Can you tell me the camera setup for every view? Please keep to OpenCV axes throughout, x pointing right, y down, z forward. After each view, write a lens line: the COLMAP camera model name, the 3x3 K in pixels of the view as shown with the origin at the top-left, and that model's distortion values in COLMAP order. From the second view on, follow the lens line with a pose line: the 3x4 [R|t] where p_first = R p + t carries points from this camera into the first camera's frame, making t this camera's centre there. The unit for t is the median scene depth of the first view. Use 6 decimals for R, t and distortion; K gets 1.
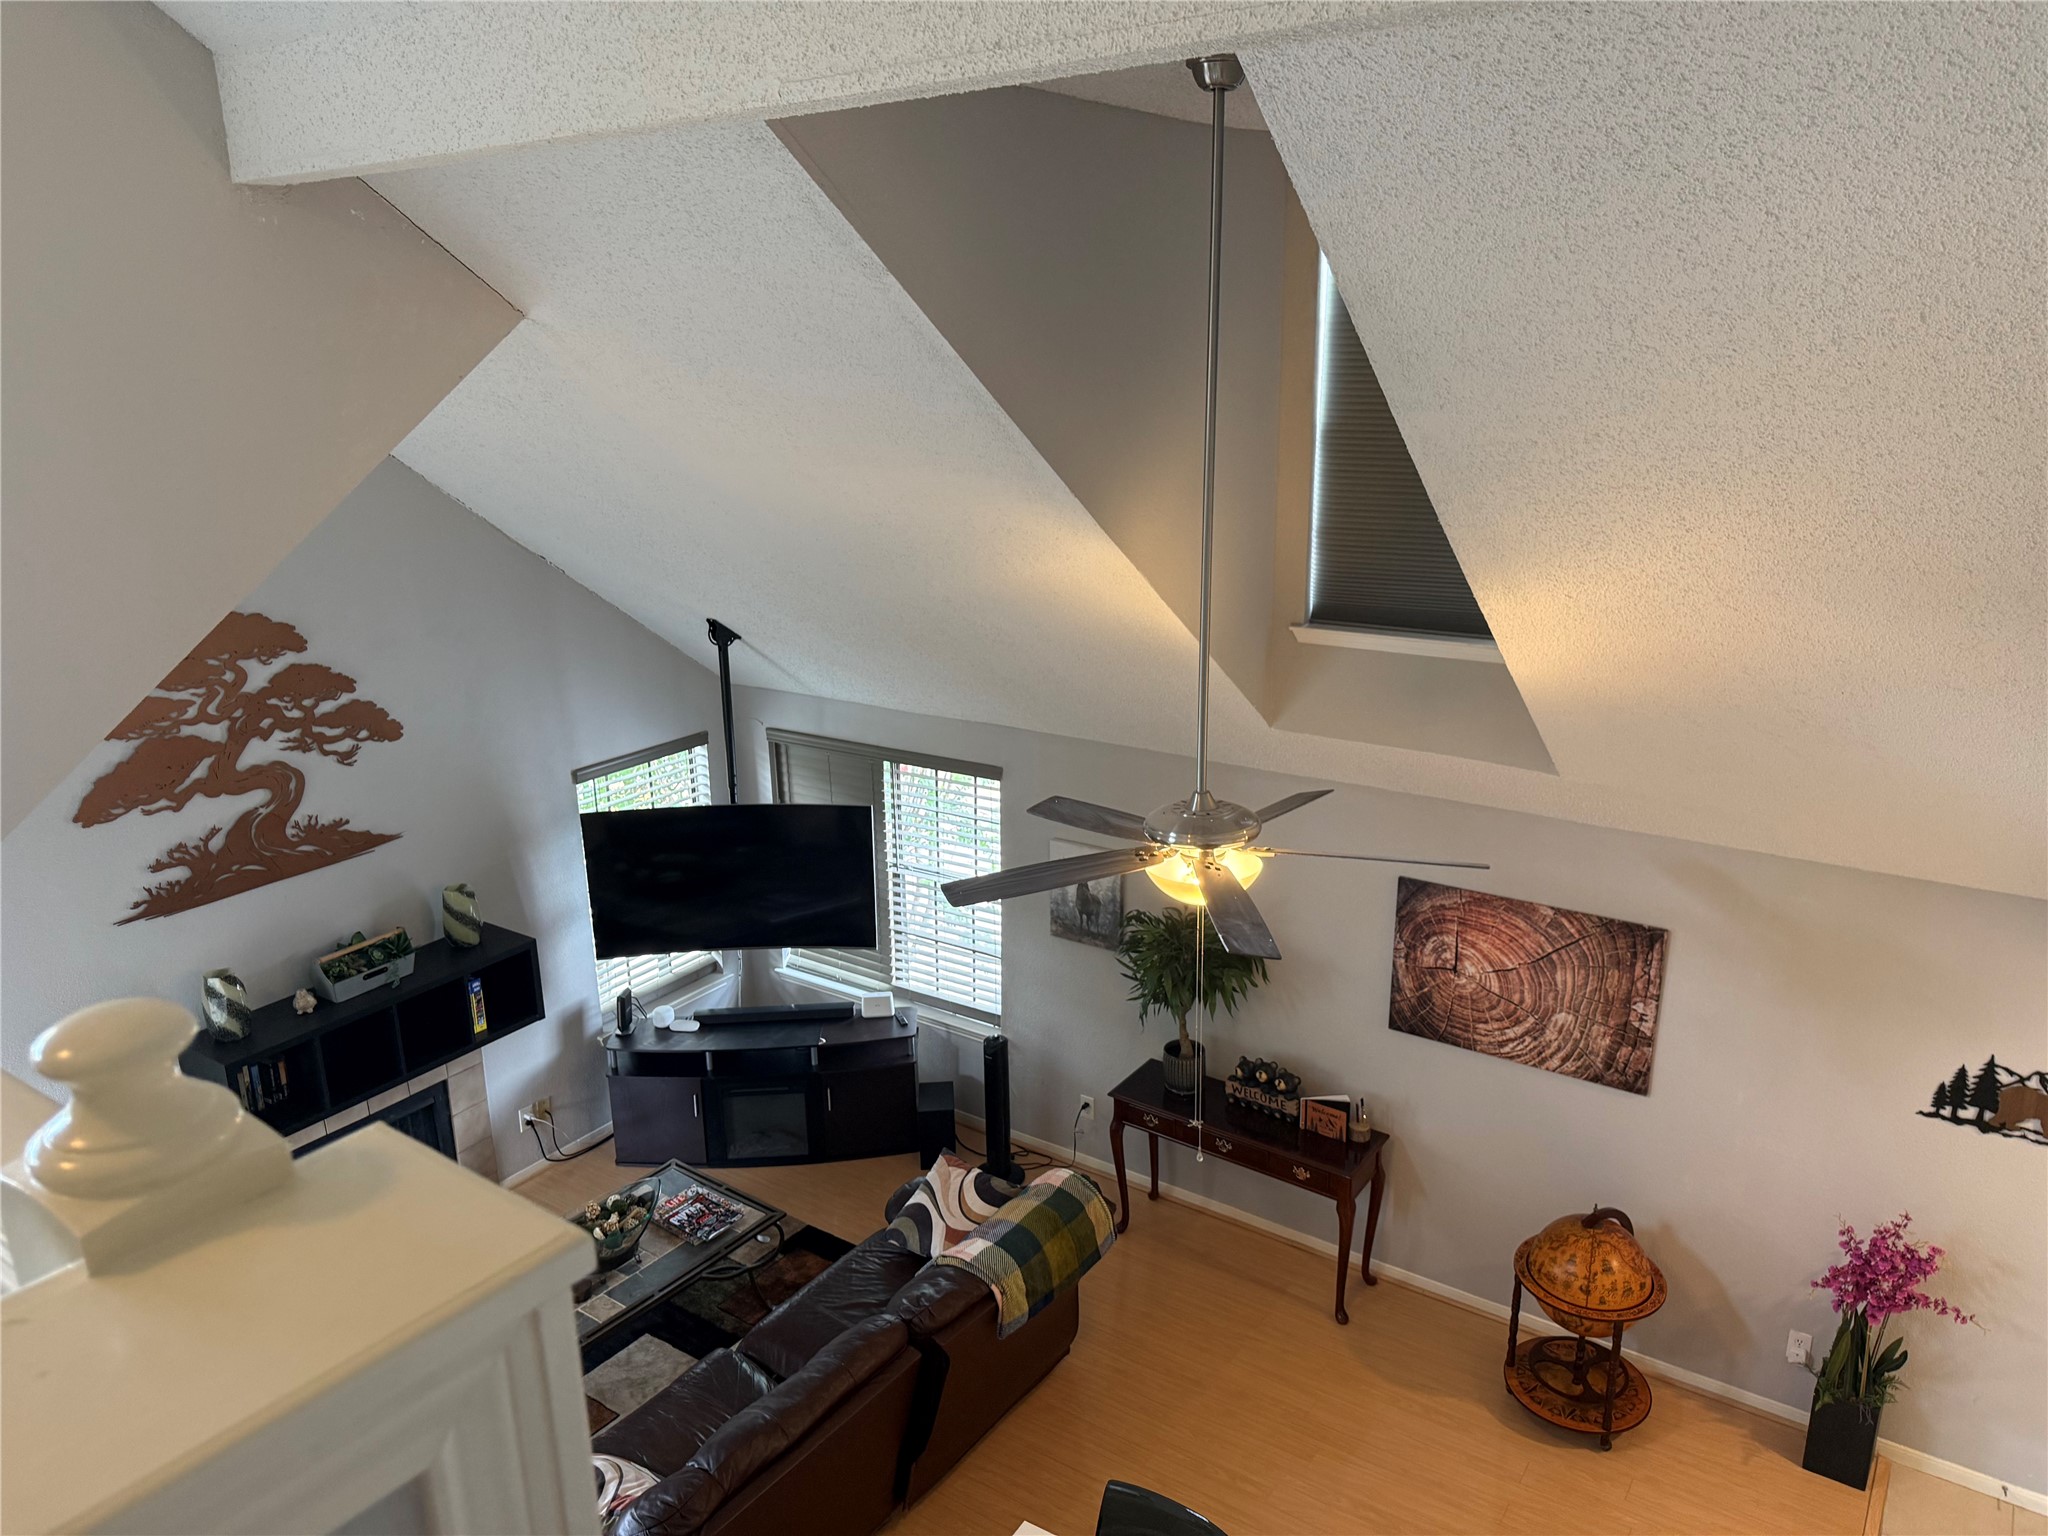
lens RADIAL K [[1451.8, 0, 981.9], [0, 1451.8, 776.9], [0, 0, 1]] dist [0.062474, -0.075899]
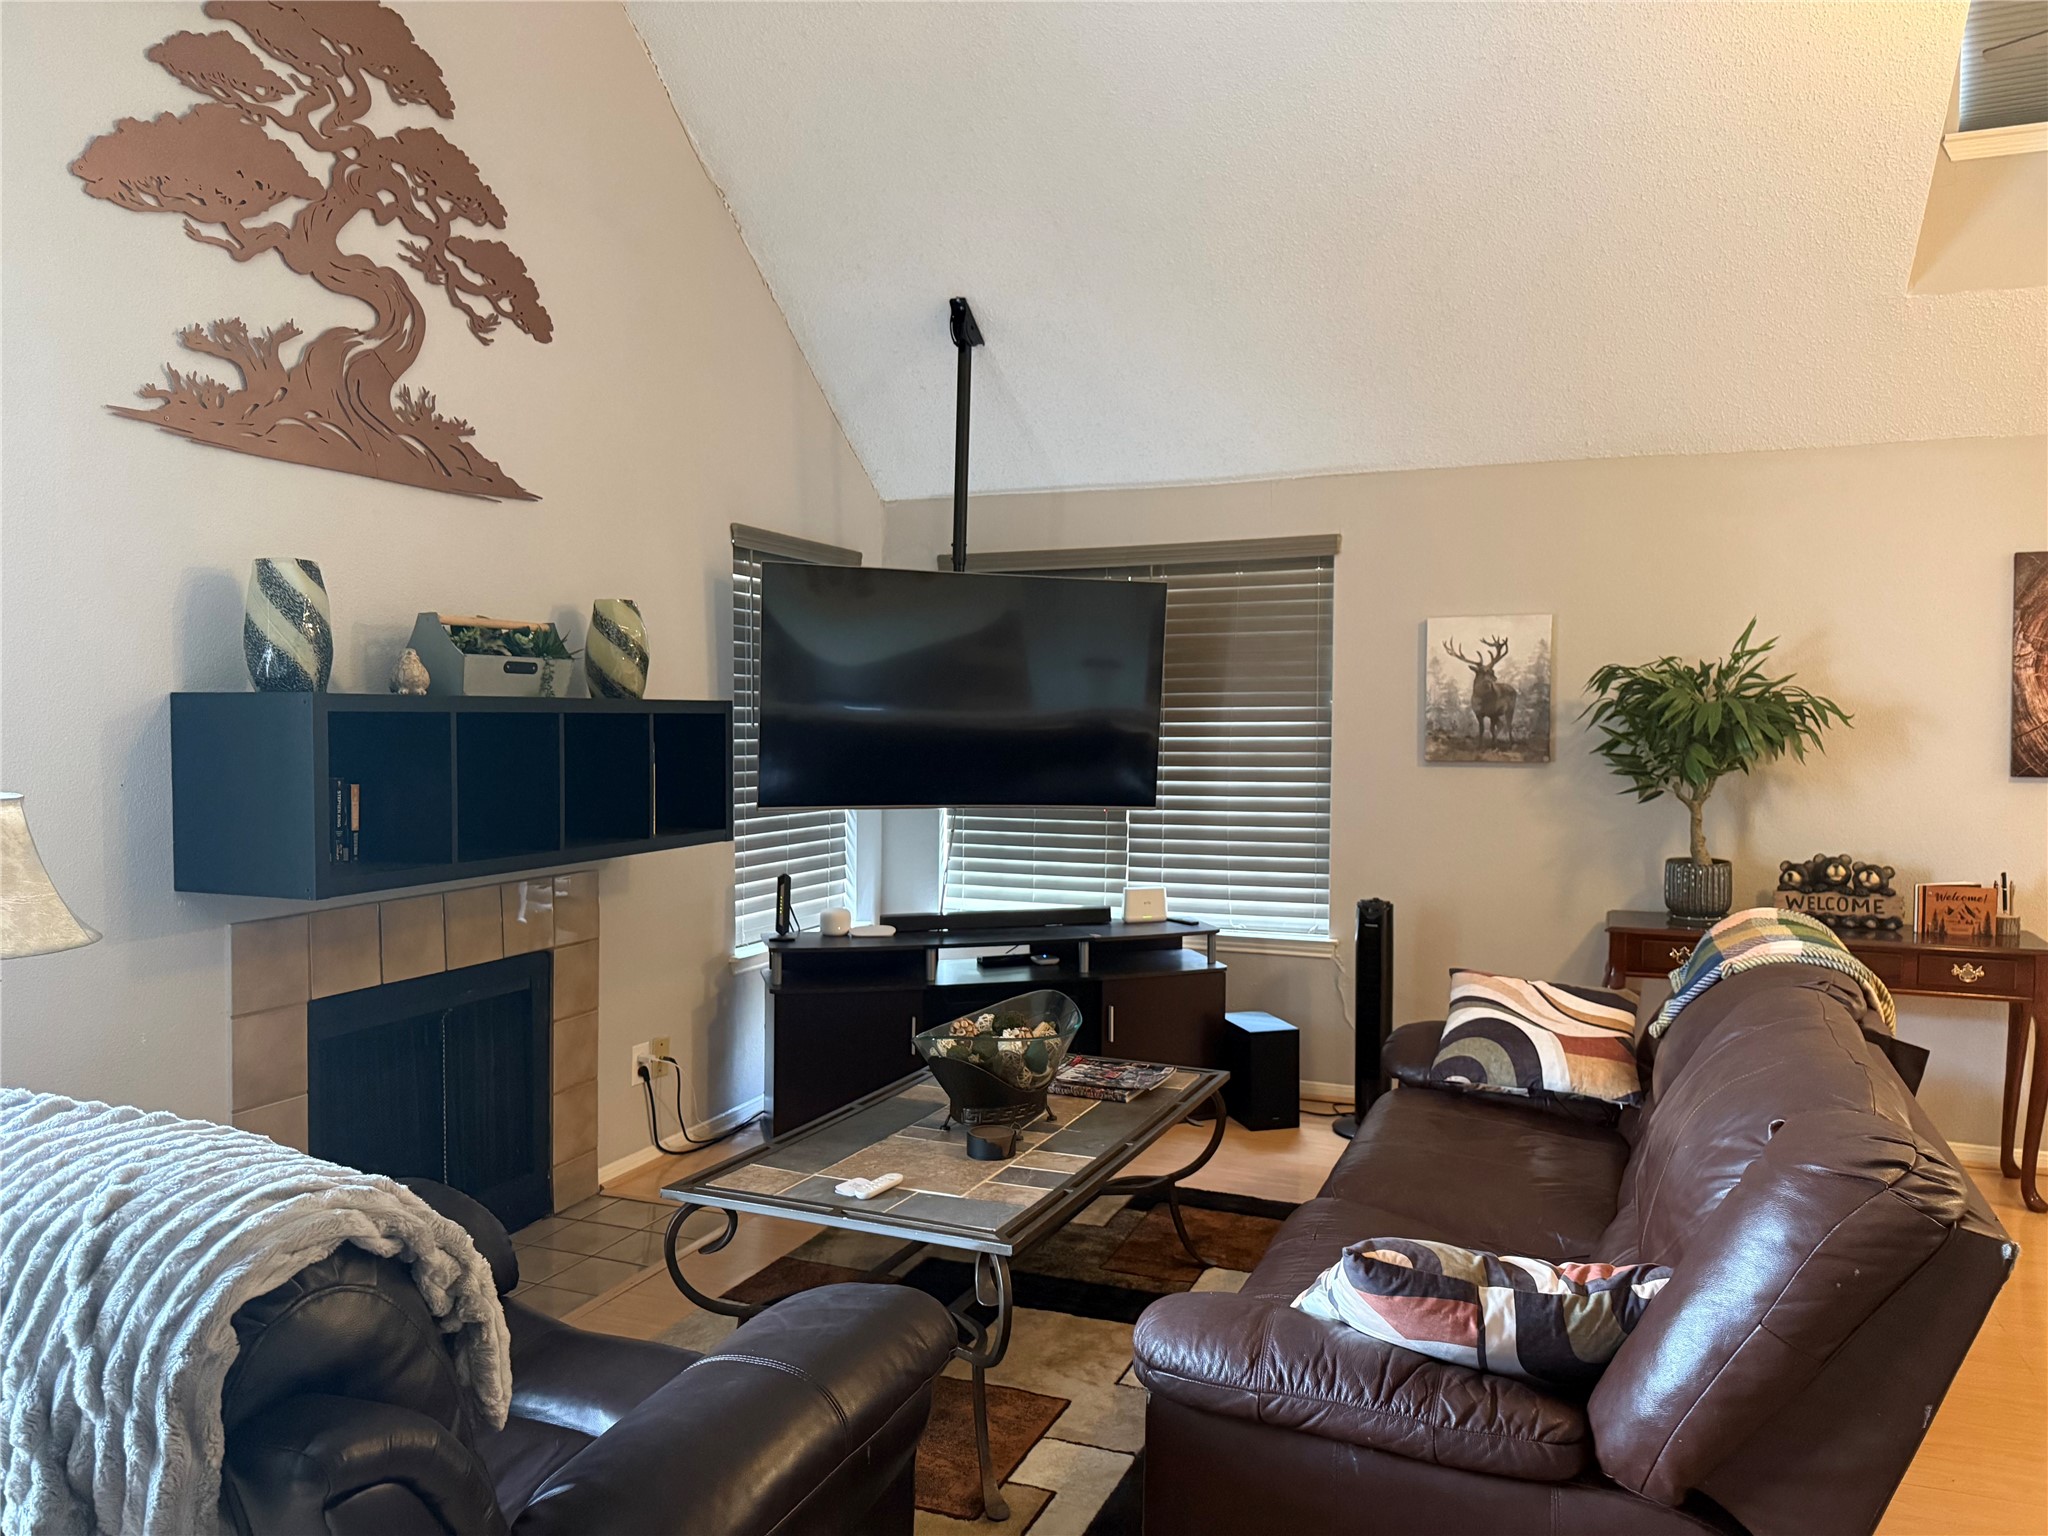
lens RADIAL K [[1451.8, 0, 1017.5], [0, 1451.8, 754.2], [0, 0, 1]] dist [0.062474, -0.075899]
pose [[0.968582, 0.022962, 0.247634, -0.378065], [0.044874, 0.963248, -0.264837, 0.334521], [-0.244614, 0.267629, 0.931954, 0.448543]]
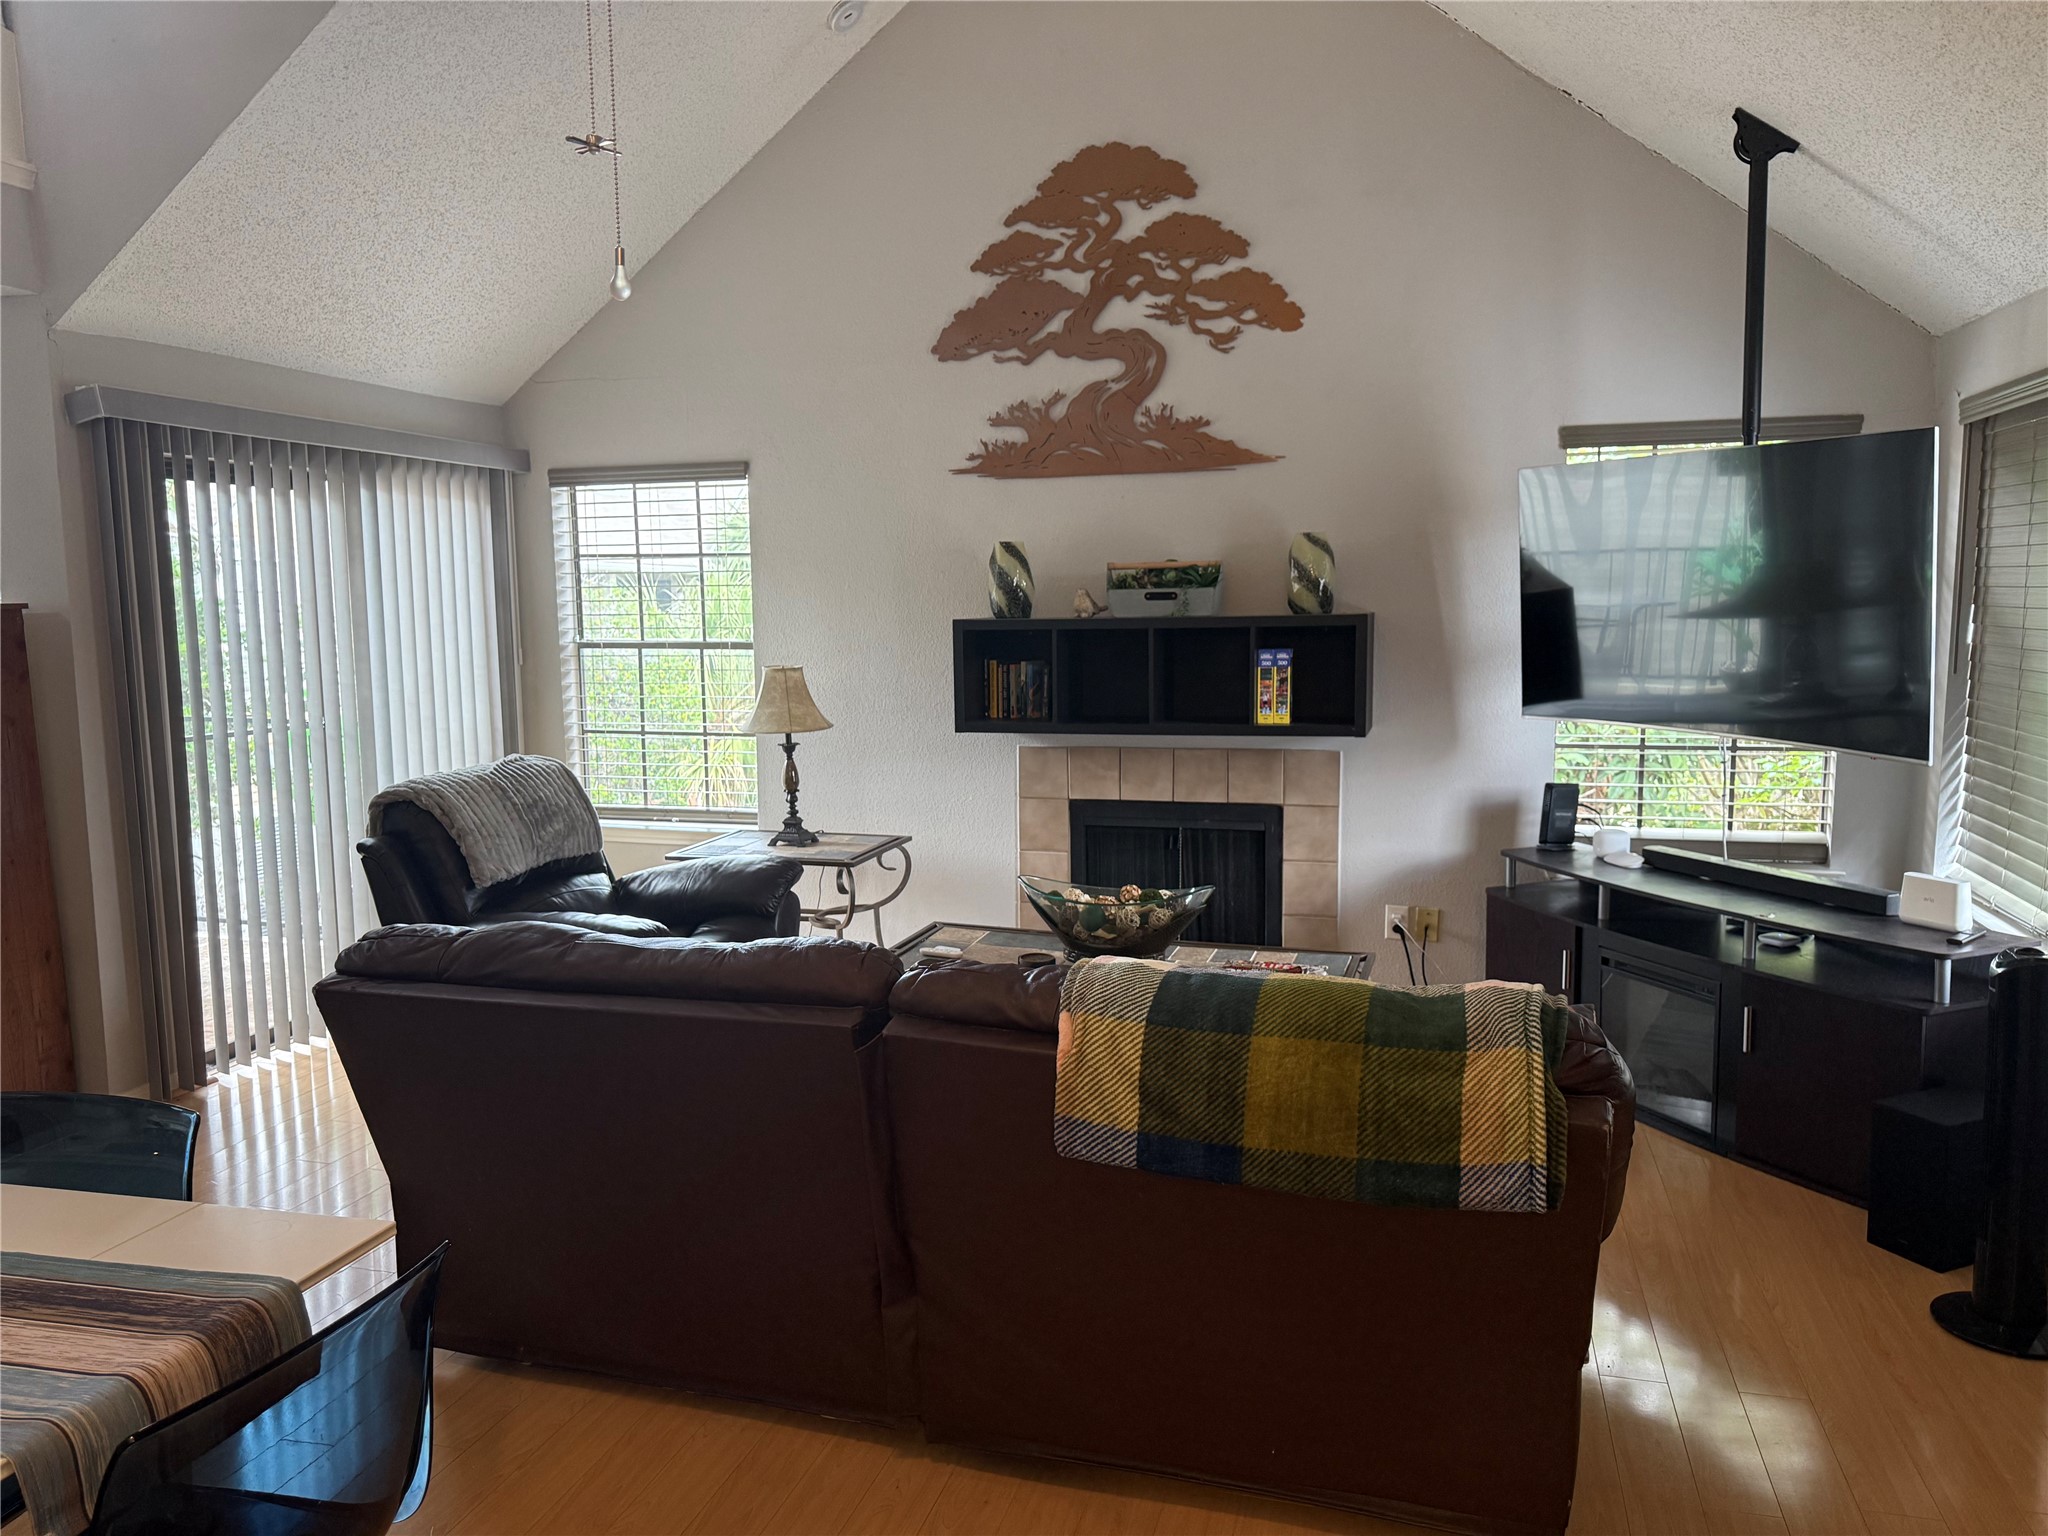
lens RADIAL K [[1451.8, 0, 1039.5], [0, 1451.8, 785.1], [0, 0, 1]] dist [0.062474, -0.075899]
pose [[0.345356, 0.143232, -0.927477, 0.332679], [-0.268742, 0.961991, 0.048493, 0.220032], [0.899170, 0.232505, 0.370722, 0.686211]]
